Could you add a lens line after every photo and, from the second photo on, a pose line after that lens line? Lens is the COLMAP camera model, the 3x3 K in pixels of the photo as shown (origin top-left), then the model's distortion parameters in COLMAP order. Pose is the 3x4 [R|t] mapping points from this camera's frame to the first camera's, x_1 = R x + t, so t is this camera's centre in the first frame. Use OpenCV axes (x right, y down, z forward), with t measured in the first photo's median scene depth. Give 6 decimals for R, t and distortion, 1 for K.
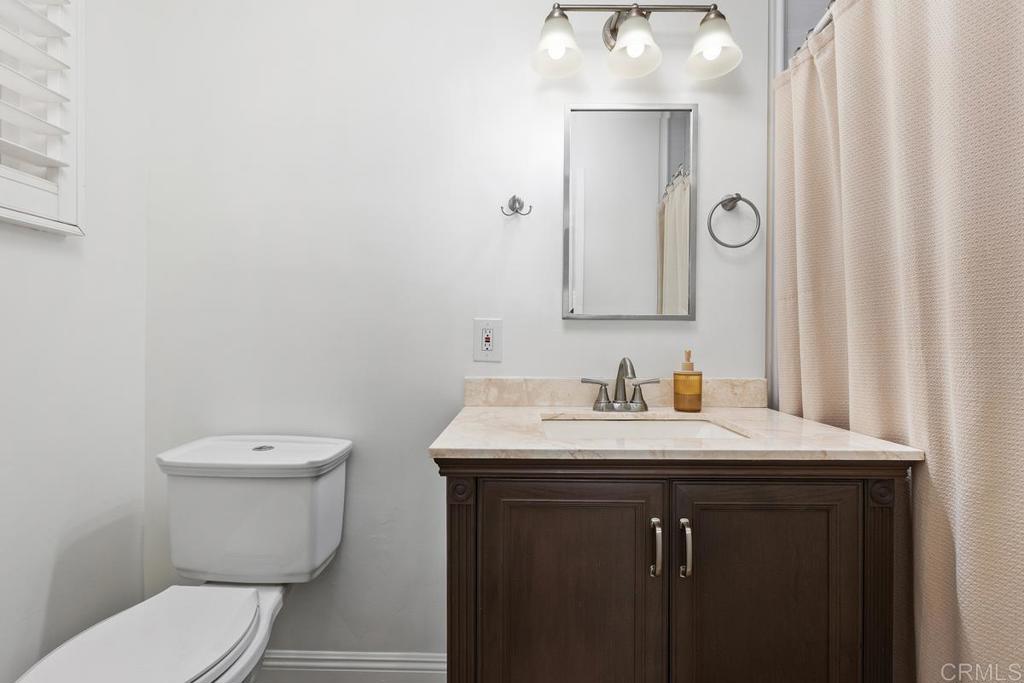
lens RADIAL K [[452.8, 0, 512.0], [0, 452.8, 341.5], [0, 0, 1]] dist [-0.001244, -0.000487]
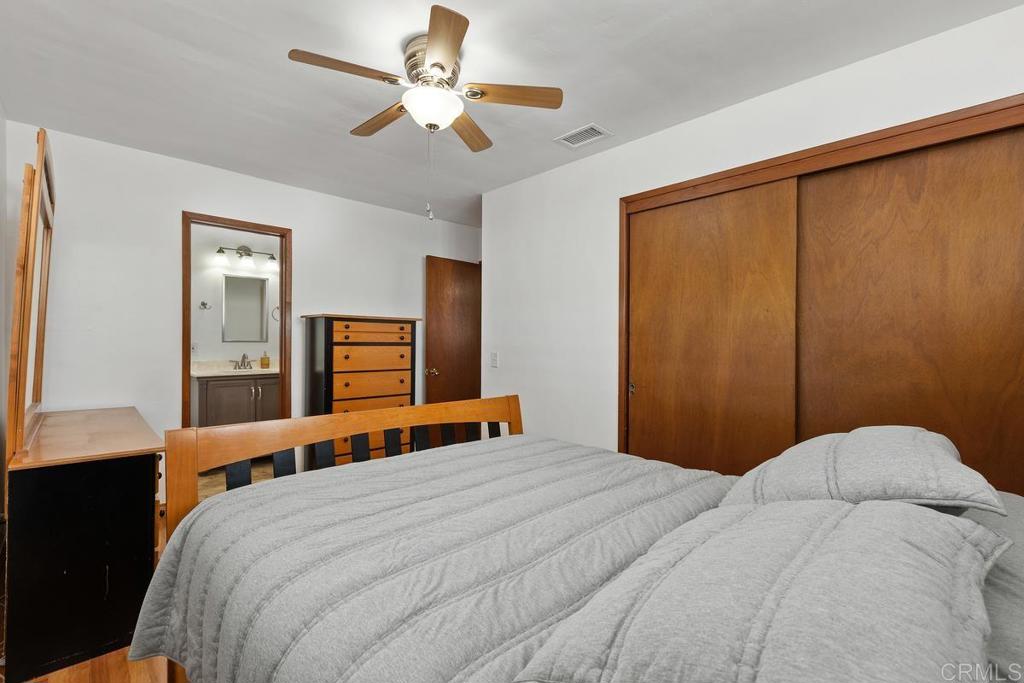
lens RADIAL K [[452.8, 0, 512.0], [0, 452.8, 341.5], [0, 0, 1]] dist [-0.001244, -0.000487]
pose [[0.709653, -0.002093, 0.704549, -0.674393], [0.005113, 0.999985, -0.002179, -0.033546], [-0.704533, 0.005149, 0.709652, -2.648655]]
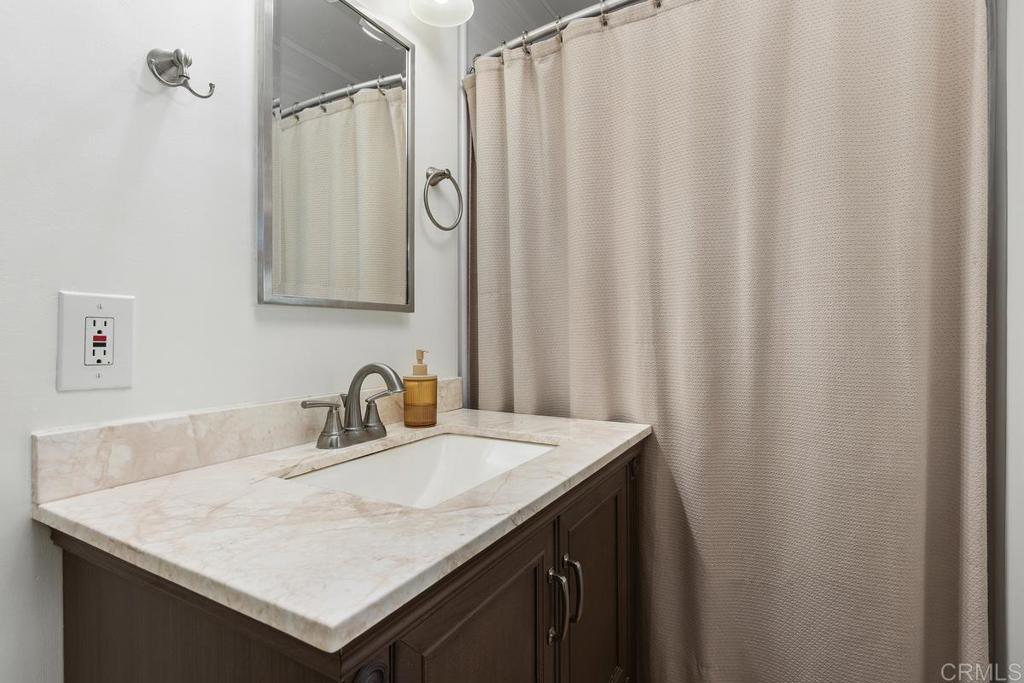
lens RADIAL K [[501.6, 0, 512.0], [0, 501.6, 341.5], [0, 0, 1]] dist [-0.021476, 0.000417]
pose [[0.473591, -0.020425, 0.880508, -0.300968], [0.011391, 0.999789, 0.017065, -0.007382], [-0.880671, 0.001948, 0.473724, 0.422933]]
